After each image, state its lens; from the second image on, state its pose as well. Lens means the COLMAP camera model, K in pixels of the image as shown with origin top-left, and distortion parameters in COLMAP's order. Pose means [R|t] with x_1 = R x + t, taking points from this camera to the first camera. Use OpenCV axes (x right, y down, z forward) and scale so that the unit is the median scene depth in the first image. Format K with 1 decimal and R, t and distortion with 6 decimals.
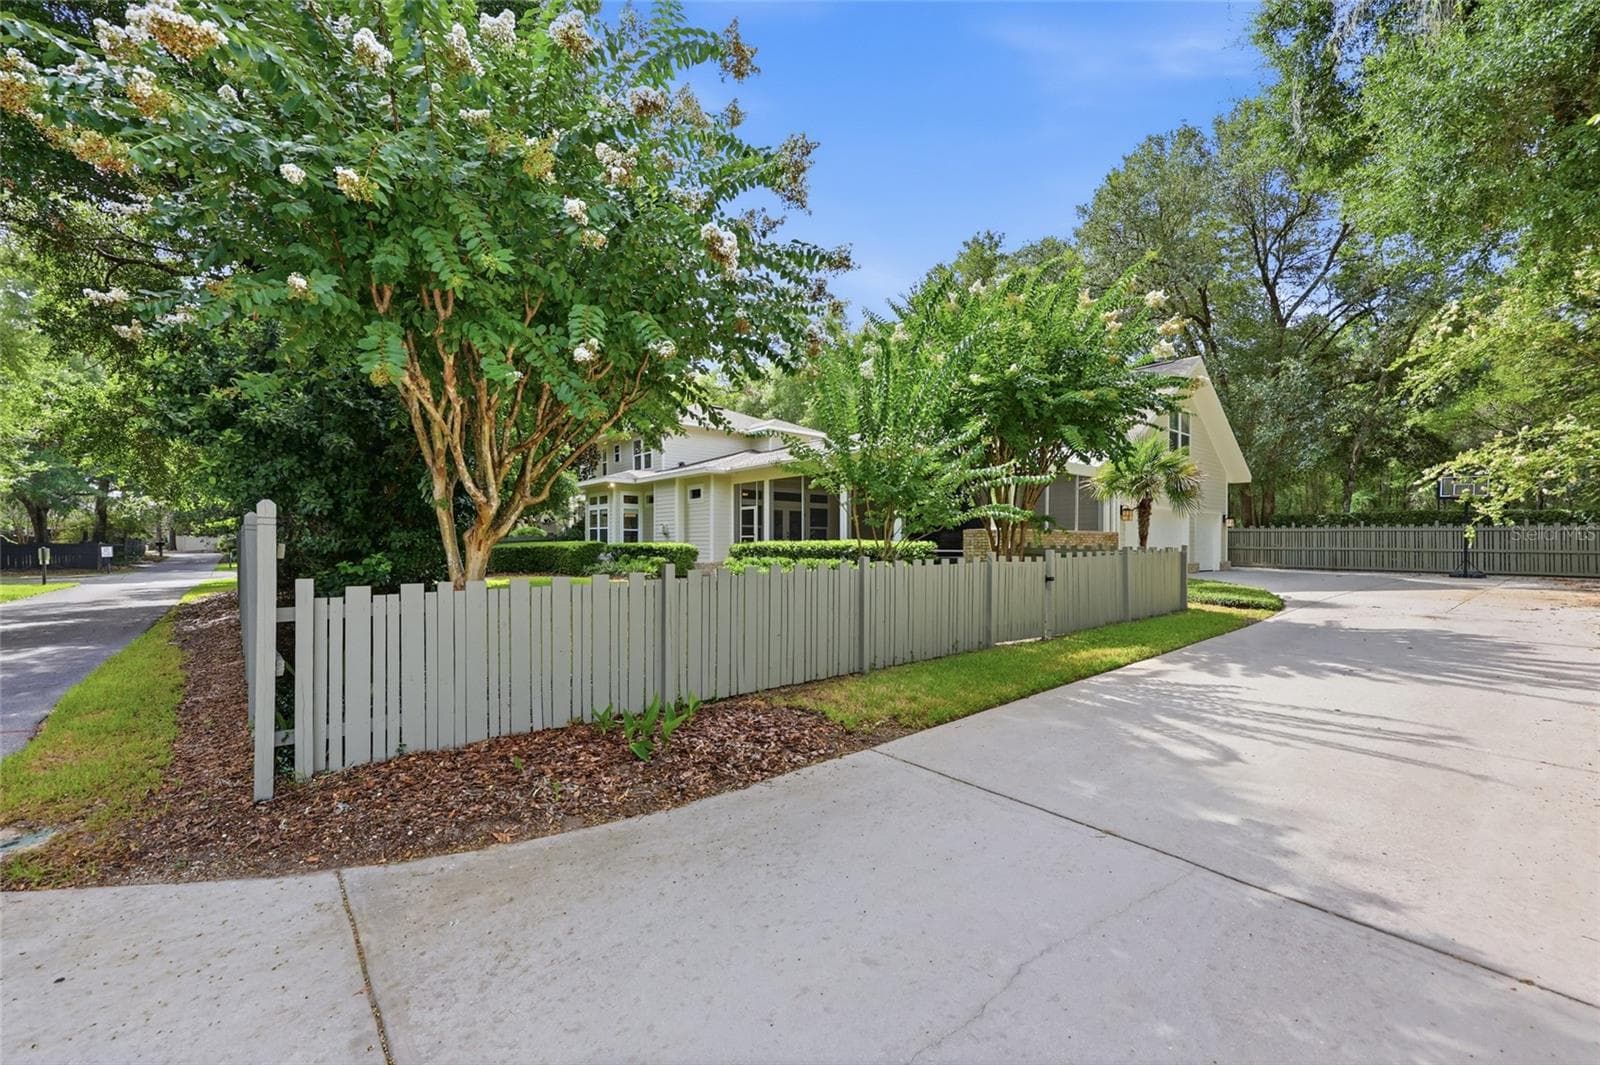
lens RADIAL K [[672.2, 0, 802.2], [0, 672.2, 535.2], [0, 0, 1]] dist [-0.001273, -0.000135]
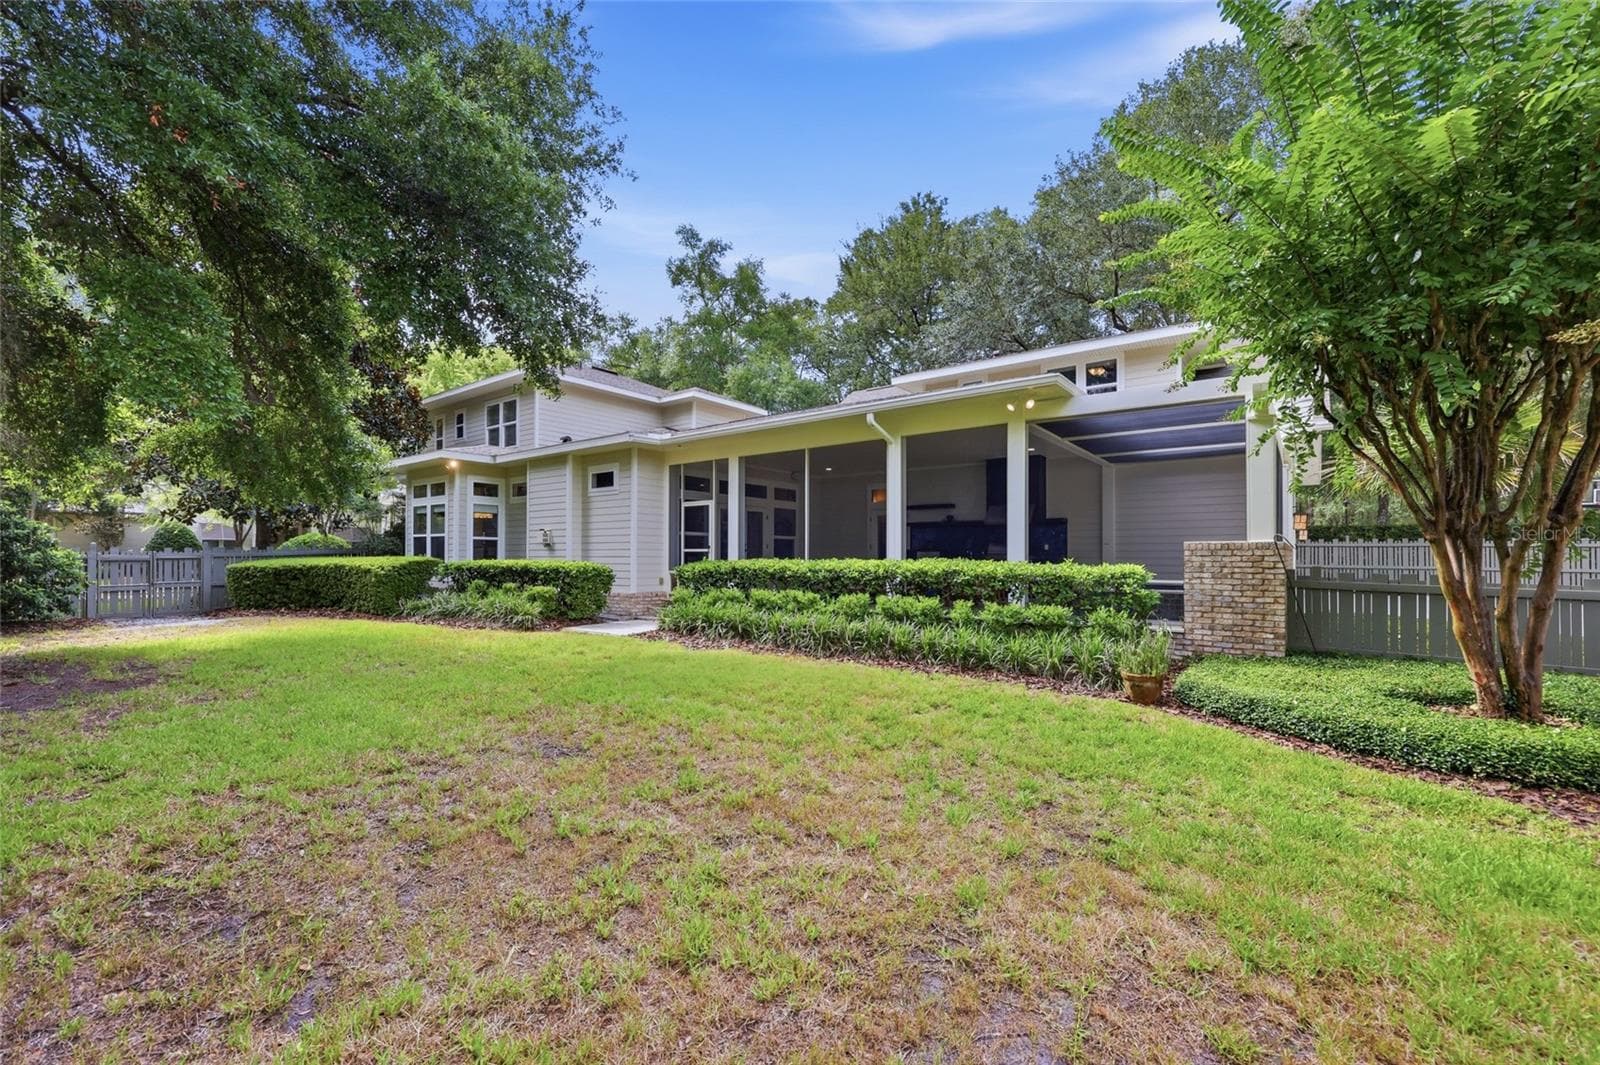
lens RADIAL K [[661.8, 0, 799.0], [0, 661.8, 549.1], [0, 0, 1]] dist [-0.001825, -0.000078]
pose [[0.977439, 0.004828, 0.211164, -0.106829], [-0.005663, 0.999978, 0.003353, -0.001973], [-0.211143, -0.004473, 0.977445, 0.361436]]
